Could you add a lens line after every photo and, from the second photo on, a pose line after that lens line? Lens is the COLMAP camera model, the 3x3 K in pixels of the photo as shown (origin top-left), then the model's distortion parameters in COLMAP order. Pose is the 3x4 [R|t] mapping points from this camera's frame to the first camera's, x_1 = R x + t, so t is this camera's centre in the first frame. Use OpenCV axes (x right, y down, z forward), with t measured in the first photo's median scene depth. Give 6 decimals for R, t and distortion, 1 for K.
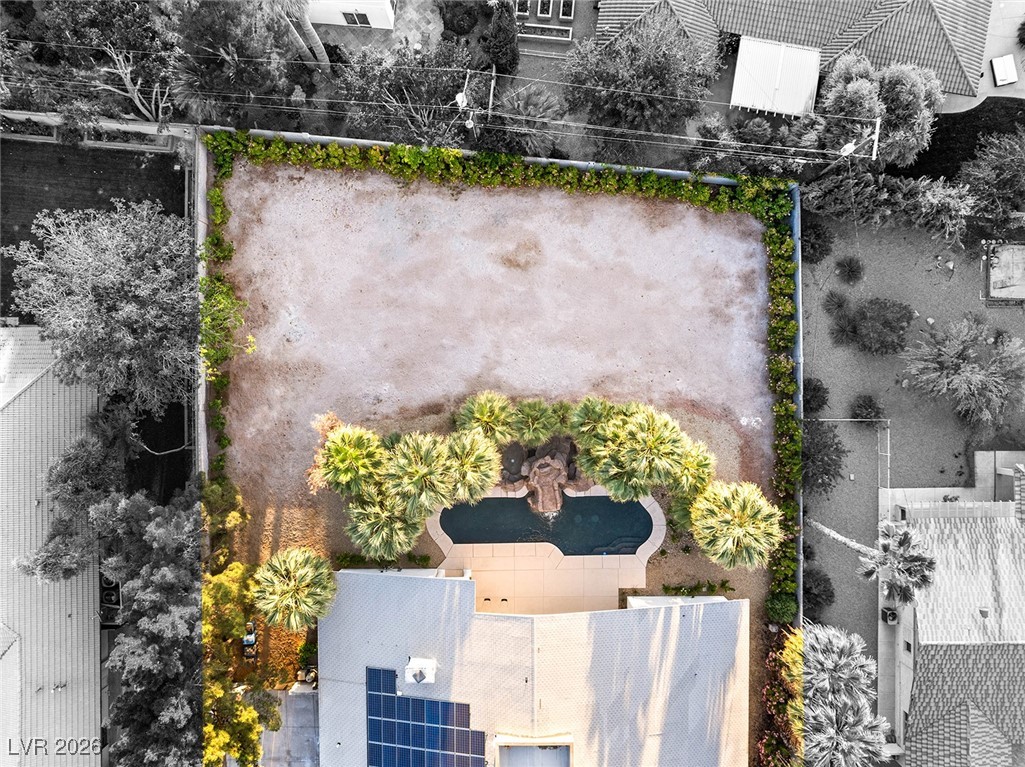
lens RADIAL K [[728.1, 0, 512.5], [0, 728.1, 383.5], [0, 0, 1]] dist [-0.053935, -0.000425]
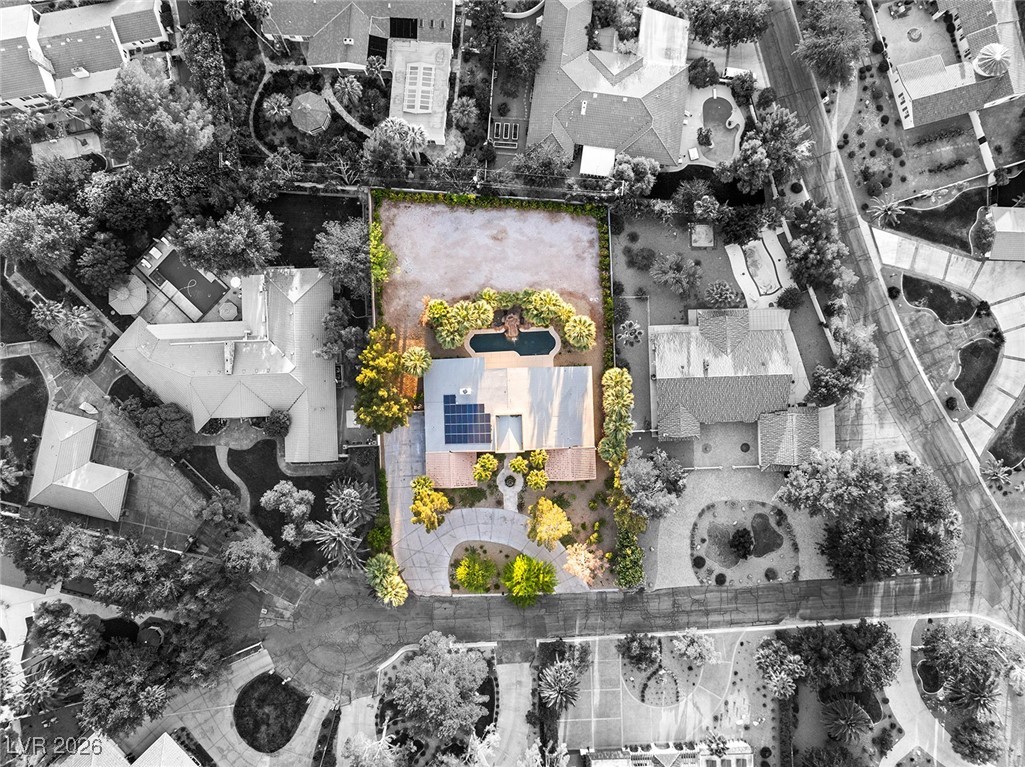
lens RADIAL K [[728.1, 0, 512.5], [0, 728.1, 383.5], [0, 0, 1]] dist [-0.053935, -0.000425]
pose [[0.999554, -0.029301, 0.005743, 0.028429], [0.029325, 0.999561, -0.004161, 0.351697], [-0.005619, 0.004327, 0.999975, -1.525439]]
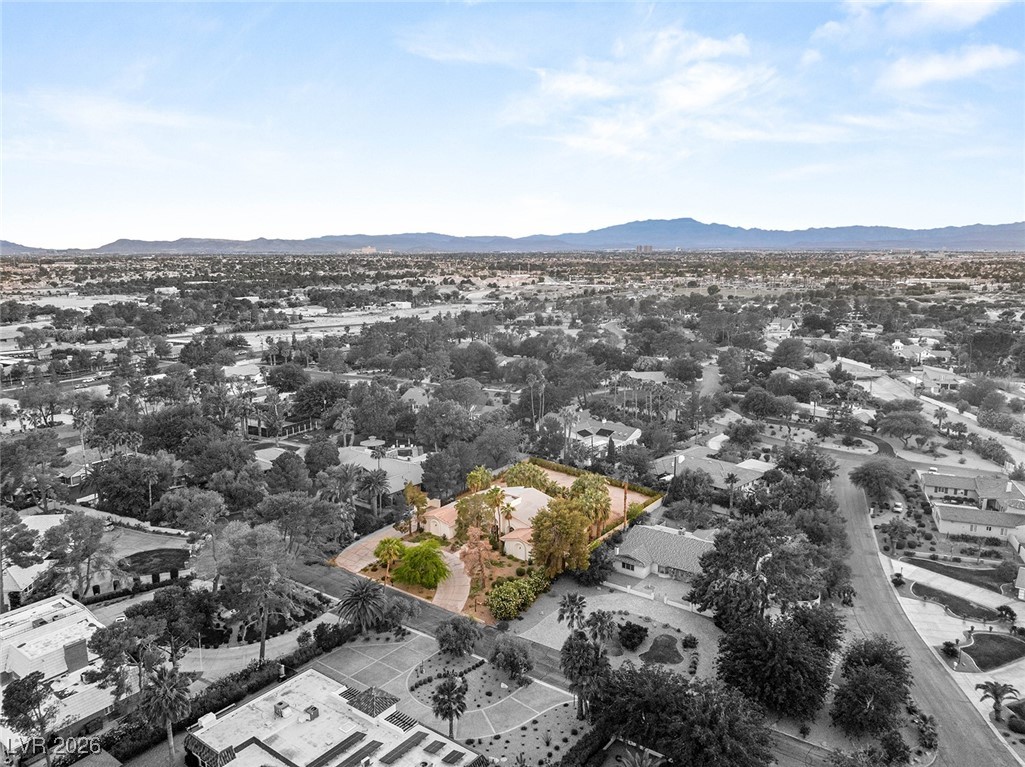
lens RADIAL K [[728.1, 0, 512.5], [0, 728.1, 383.5], [0, 0, 1]] dist [-0.053935, -0.000425]
pose [[0.803015, 0.109281, -0.585853, 1.687227], [-0.595957, 0.145439, -0.789736, 2.674730], [-0.001097, 0.983313, 0.181916, -0.124471]]
